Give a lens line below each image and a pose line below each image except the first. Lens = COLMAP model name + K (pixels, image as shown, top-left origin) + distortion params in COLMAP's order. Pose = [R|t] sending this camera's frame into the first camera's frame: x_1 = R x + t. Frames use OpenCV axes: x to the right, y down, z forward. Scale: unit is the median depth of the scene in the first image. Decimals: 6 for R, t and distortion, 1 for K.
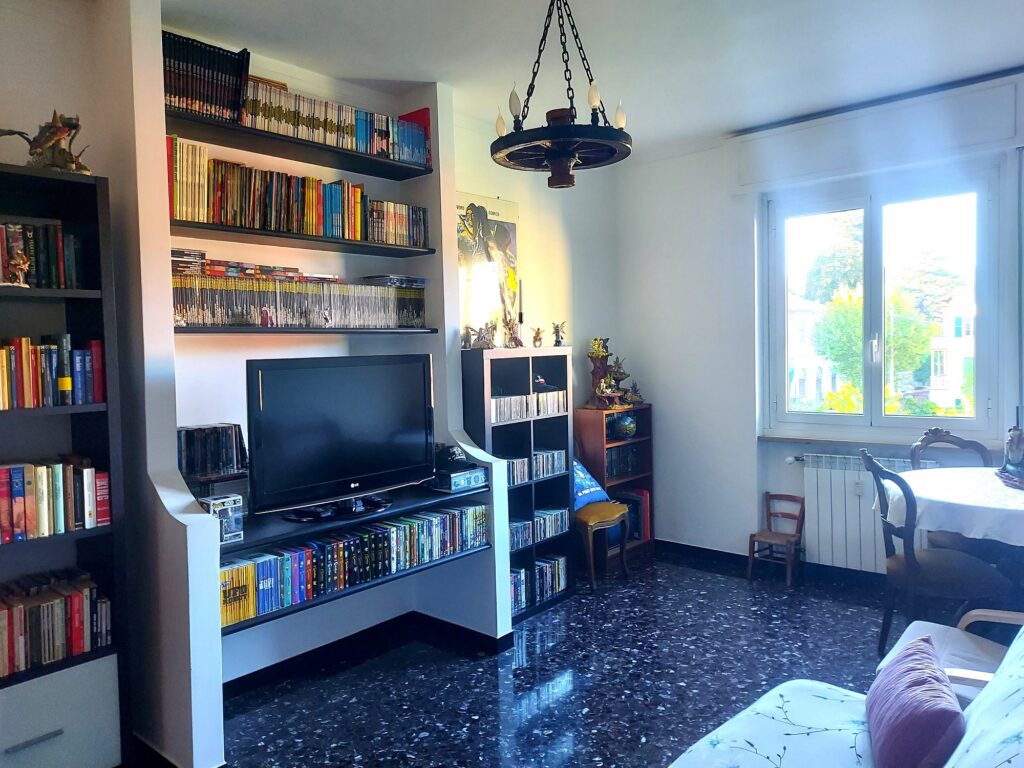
lens RADIAL K [[756.3, 0, 510.8], [0, 756.3, 376.1], [0, 0, 1]] dist [0.111262, -0.053833]
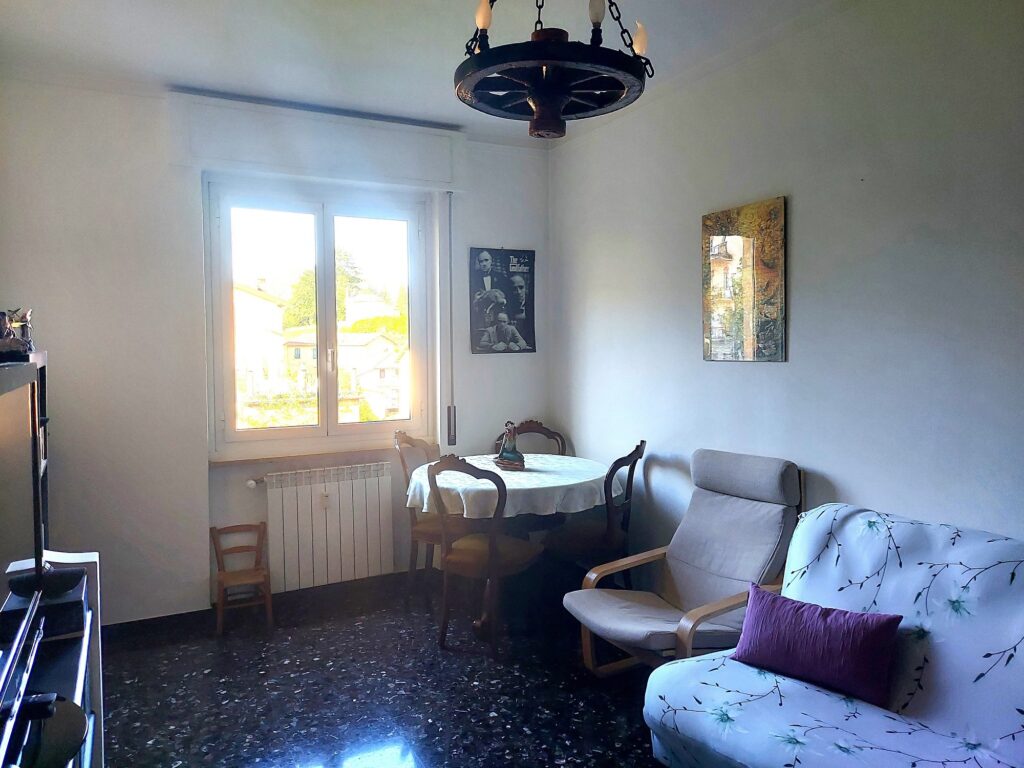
lens RADIAL K [[738.5, 0, 512.0], [0, 738.5, 384.0], [0, 0, 1]] dist [0.039912, -0.047145]
pose [[0.362292, -0.018402, 0.931883, -0.347594], [0.032107, 0.999458, 0.007254, -0.001024], [-0.931511, 0.027292, 0.362687, 0.461502]]
